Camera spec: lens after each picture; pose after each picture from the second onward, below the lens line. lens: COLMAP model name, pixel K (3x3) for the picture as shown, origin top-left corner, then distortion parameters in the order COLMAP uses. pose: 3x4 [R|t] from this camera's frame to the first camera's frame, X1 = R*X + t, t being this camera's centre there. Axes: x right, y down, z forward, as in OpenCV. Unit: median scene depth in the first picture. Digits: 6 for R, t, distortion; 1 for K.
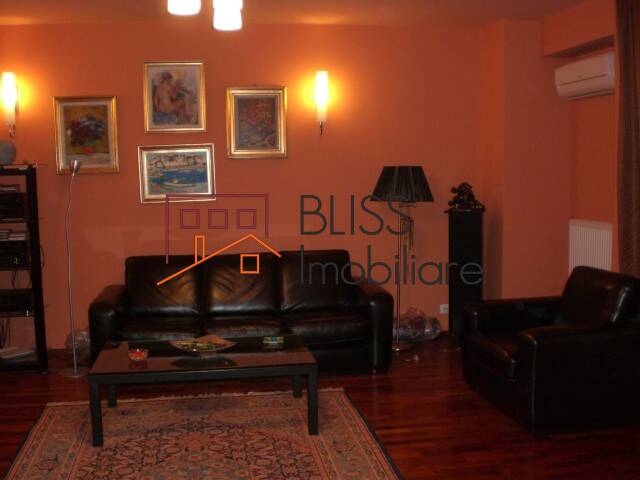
lens RADIAL K [[719.9, 0, 320.0], [0, 719.9, 240.0], [0, 0, 1]] dist [-0.007988, -0.344478]
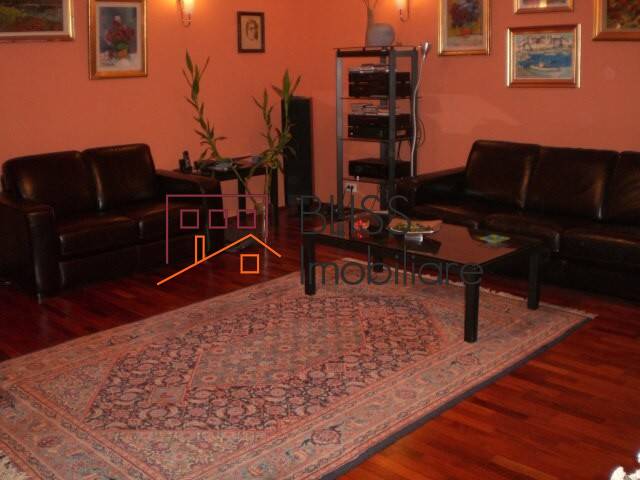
lens RADIAL K [[719.9, 0, 320.0], [0, 719.9, 240.0], [0, 0, 1]] dist [-0.007988, -0.344478]
pose [[0.597073, 0.199386, -0.777013, 0.402927], [-0.069252, 0.977814, 0.197698, -0.022663], [0.799192, -0.064230, 0.597634, 0.203011]]
